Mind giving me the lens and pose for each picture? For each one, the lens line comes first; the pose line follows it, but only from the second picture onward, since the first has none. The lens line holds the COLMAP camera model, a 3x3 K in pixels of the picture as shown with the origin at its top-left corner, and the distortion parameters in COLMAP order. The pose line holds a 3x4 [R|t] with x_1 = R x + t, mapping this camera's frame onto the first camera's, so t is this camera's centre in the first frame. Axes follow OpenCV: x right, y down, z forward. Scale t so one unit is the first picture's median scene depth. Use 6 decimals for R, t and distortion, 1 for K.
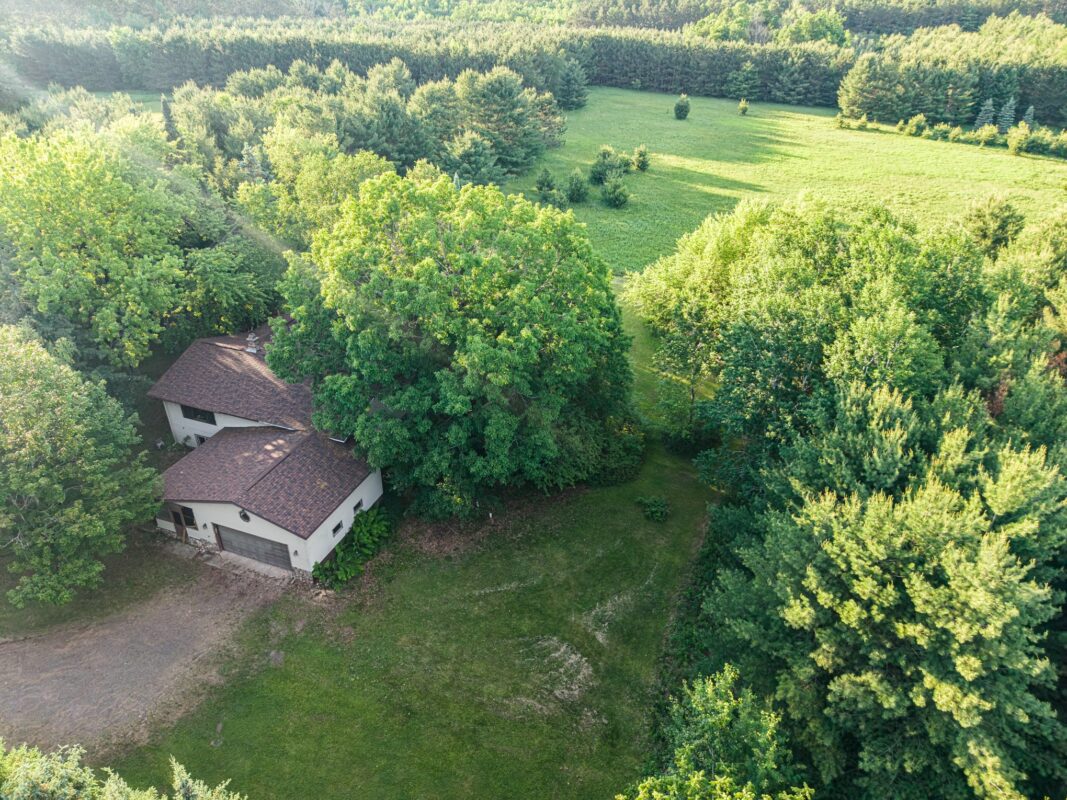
lens RADIAL K [[718.7, 0, 533.5], [0, 718.7, 400.0], [0, 0, 1]] dist [-0.000816, -0.005239]
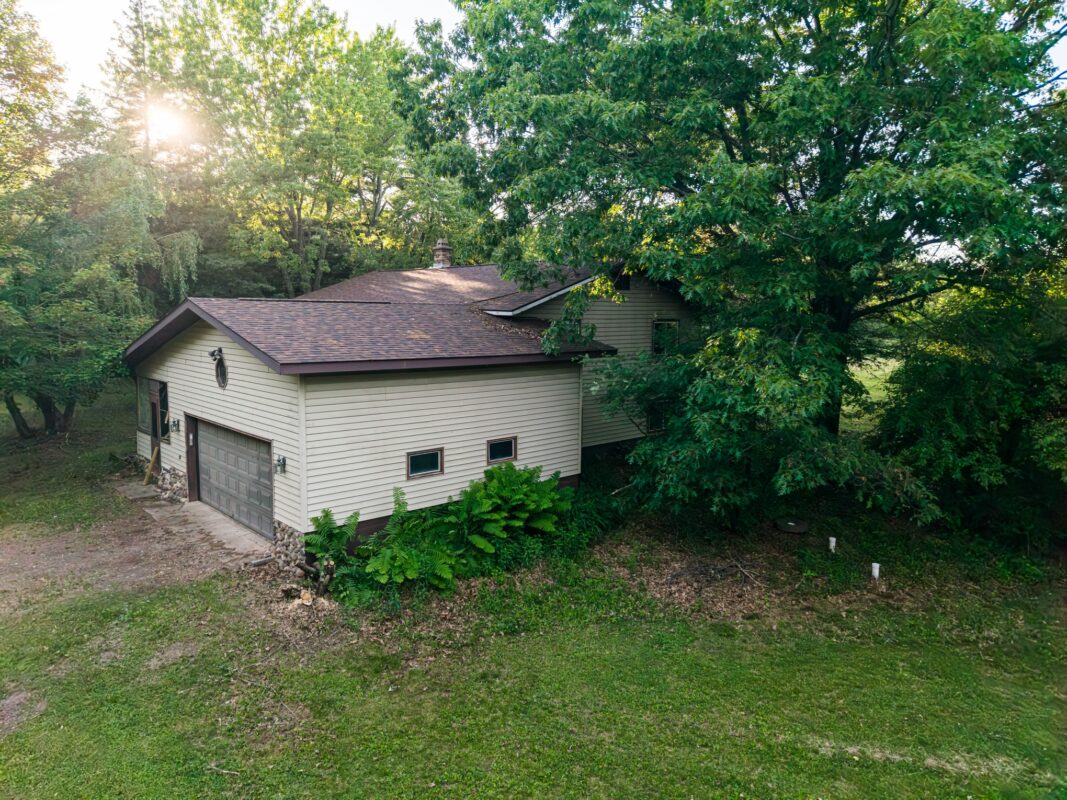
lens RADIAL K [[718.7, 0, 533.5], [0, 718.7, 400.0], [0, 0, 1]] dist [-0.000816, -0.005239]
pose [[0.898806, 0.065457, -0.433433, -0.018958], [-0.238830, 0.902264, -0.358998, 0.073406], [0.367572, 0.426186, 0.826593, 0.194440]]
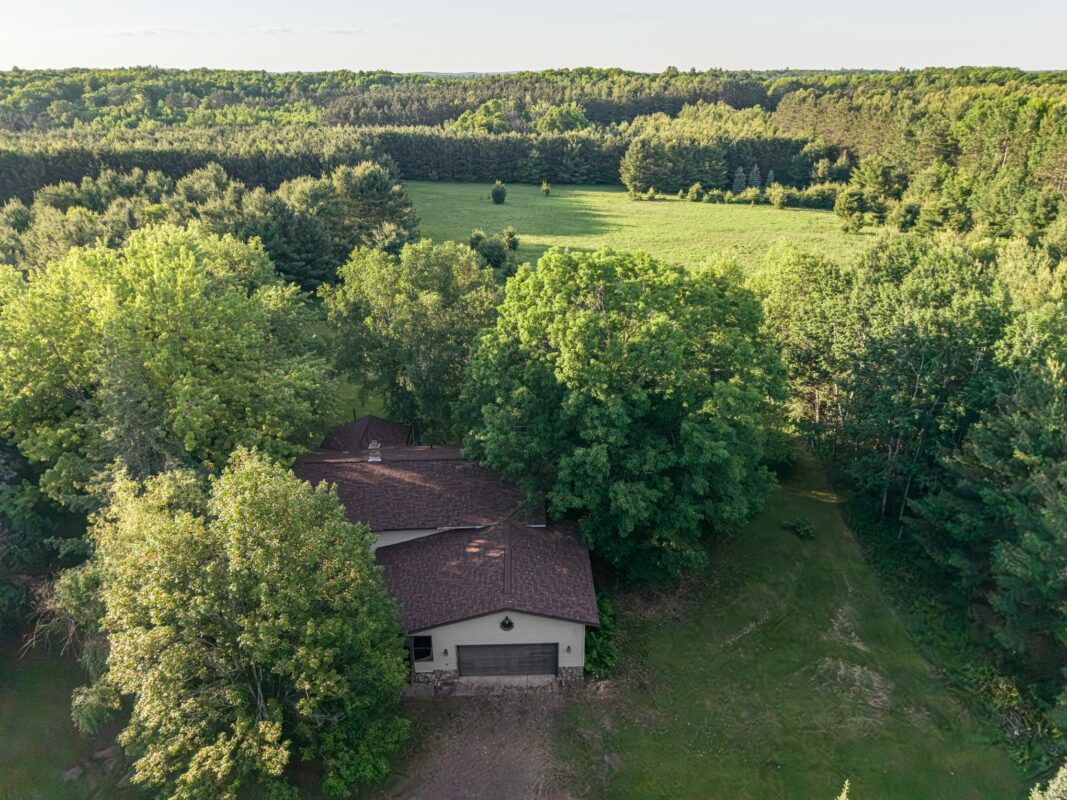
lens RADIAL K [[736.4, 0, 533.5], [0, 736.4, 400.0], [0, 0, 1]] dist [0.002344, -0.006717]
pose [[0.926507, -0.165896, 0.337733, -0.166896], [0.206803, 0.974352, -0.088721, -0.006079], [-0.314352, 0.152045, 0.937051, 0.021732]]
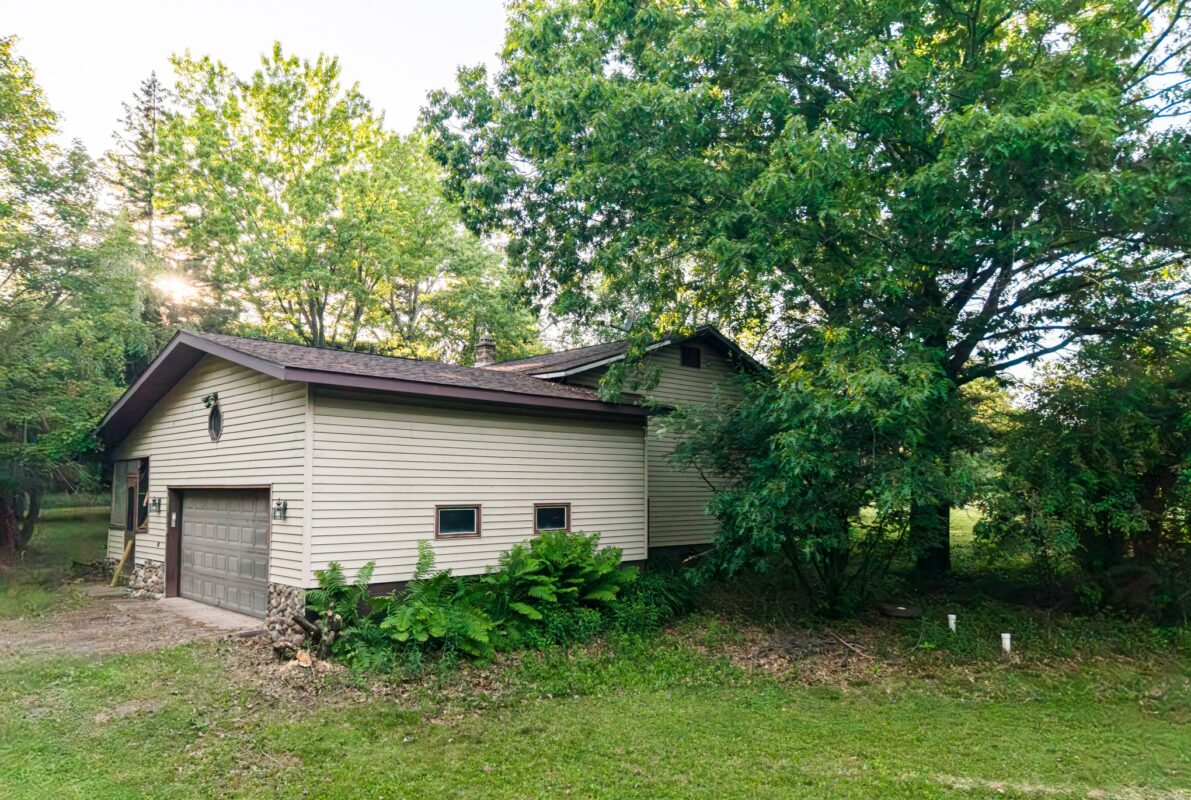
lens RADIAL K [[837.3, 0, 618.8], [0, 837.3, 461.8], [0, 0, 1]] dist [0.003423, -0.010891]
pose [[0.911934, -0.009152, -0.410234, -0.018866], [-0.217945, 0.836271, -0.503141, 0.087768], [0.347672, 0.548240, 0.760629, 0.204723]]
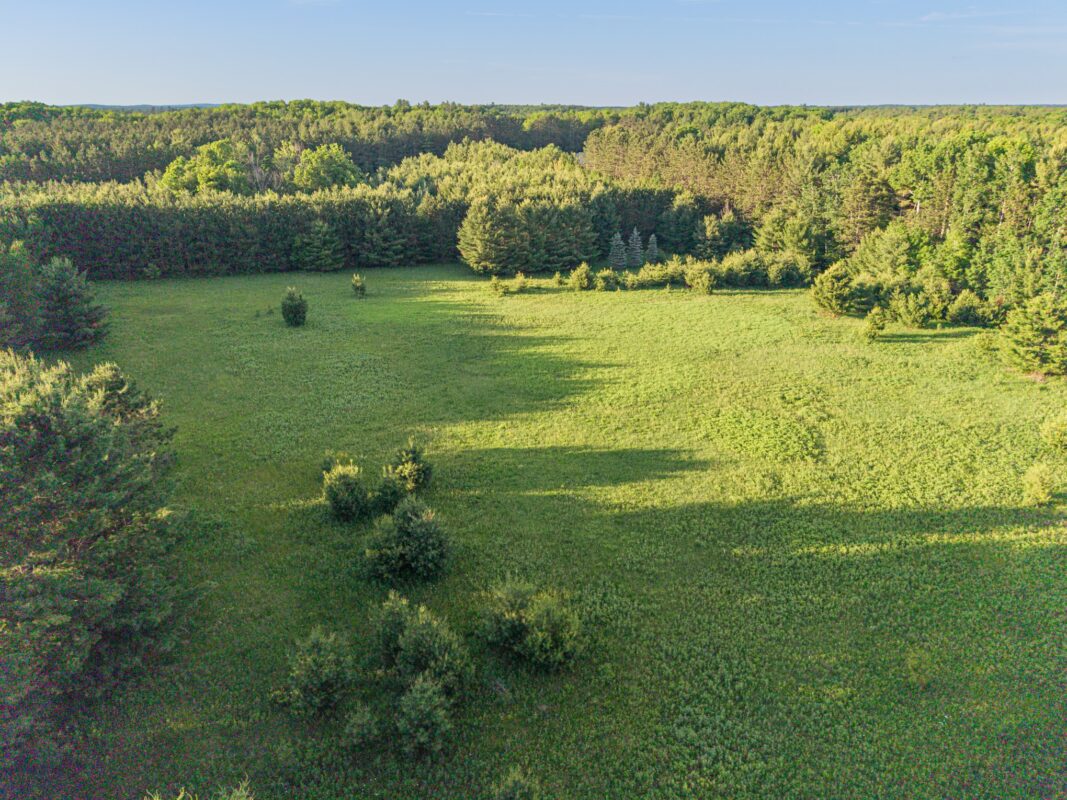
lens RADIAL K [[736.4, 0, 533.5], [0, 736.4, 400.0], [0, 0, 1]] dist [0.002344, -0.006717]
pose [[0.720724, -0.265071, 0.640542, -0.066479], [0.364252, 0.930976, -0.024591, -0.258957], [-0.589811, 0.251042, 0.767529, 0.447068]]
